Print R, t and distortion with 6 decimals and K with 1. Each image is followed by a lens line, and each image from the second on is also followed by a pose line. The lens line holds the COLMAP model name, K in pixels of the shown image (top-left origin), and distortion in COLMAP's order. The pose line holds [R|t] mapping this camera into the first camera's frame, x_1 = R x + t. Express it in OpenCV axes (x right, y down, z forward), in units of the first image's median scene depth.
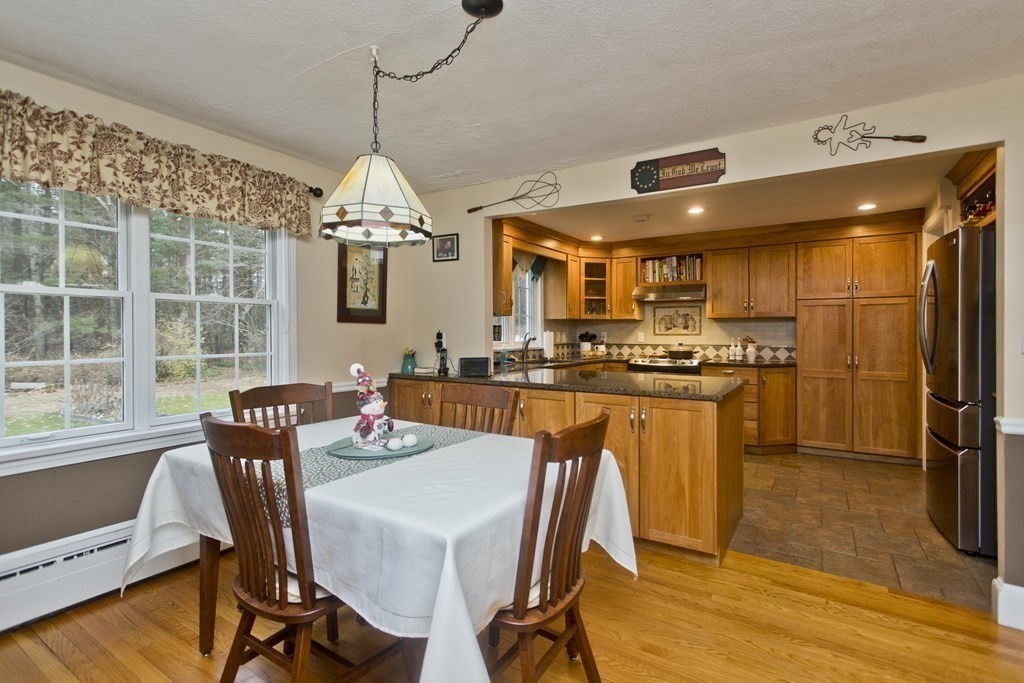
lens RADIAL K [[487.4, 0, 510.8], [0, 487.4, 335.5], [0, 0, 1]] dist [0.000689, 0.001751]
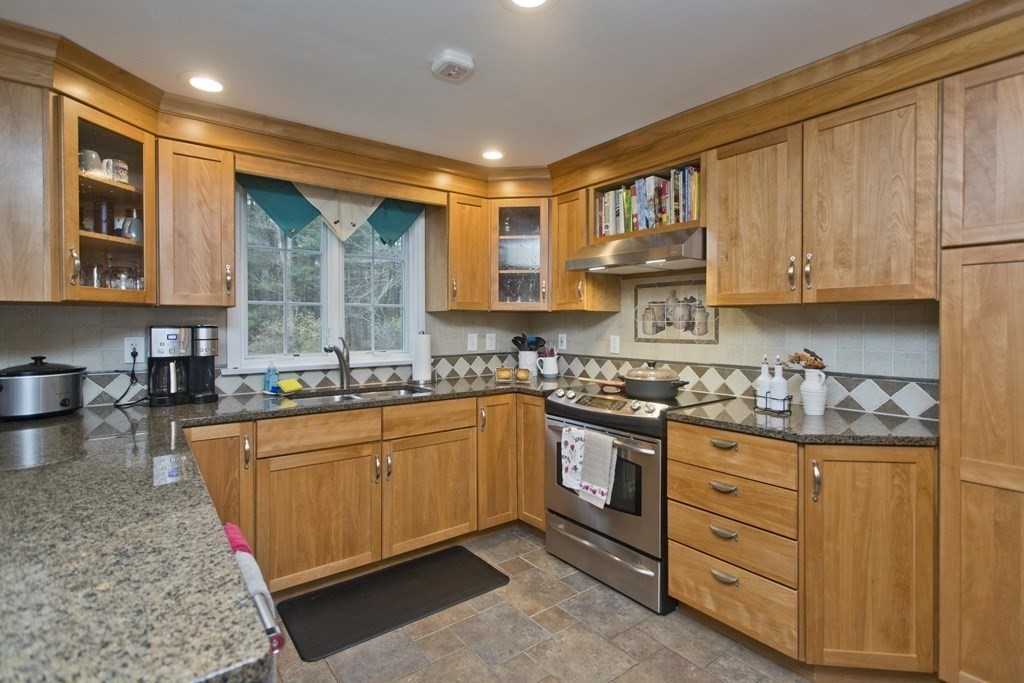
lens RADIAL K [[487.4, 0, 513.5], [0, 487.4, 331.7], [0, 0, 1]] dist [0.000689, 0.001751]
pose [[0.939925, 0.005586, -0.341334, 0.376389], [-0.002274, 0.999946, 0.010104, -0.016332], [0.341373, -0.008721, 0.939888, 0.516742]]
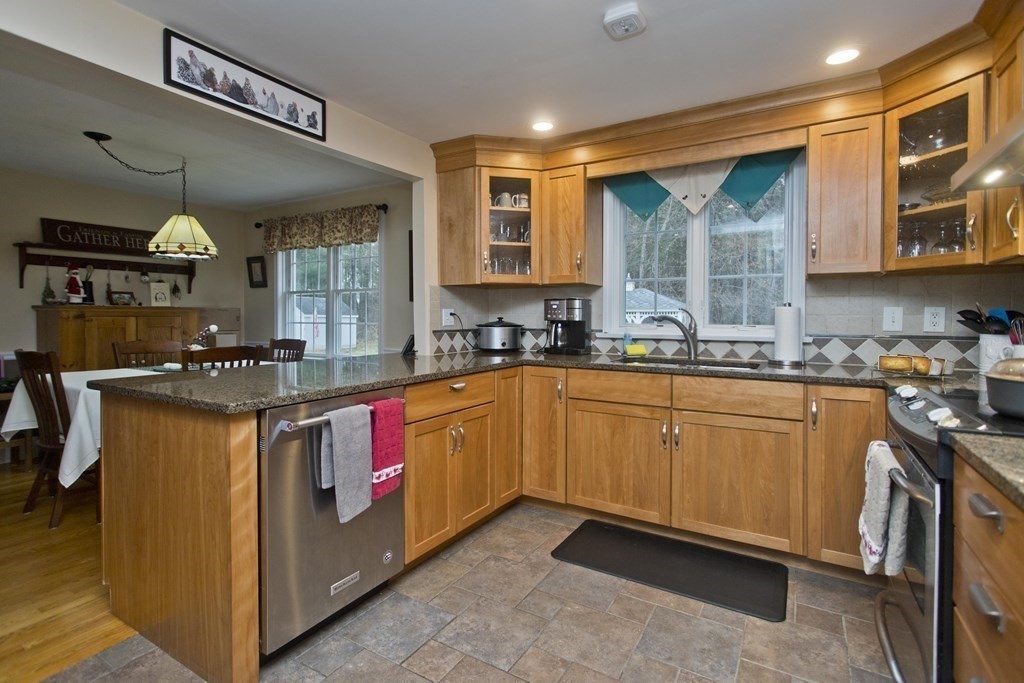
lens RADIAL K [[487.4, 0, 514.0], [0, 487.4, 324.9], [0, 0, 1]] dist [0.000689, 0.001751]
pose [[0.029879, 0.021081, -0.999331, 0.554964], [-0.009291, 0.999740, 0.020812, 0.003696], [0.999510, 0.008663, 0.030067, 0.737592]]
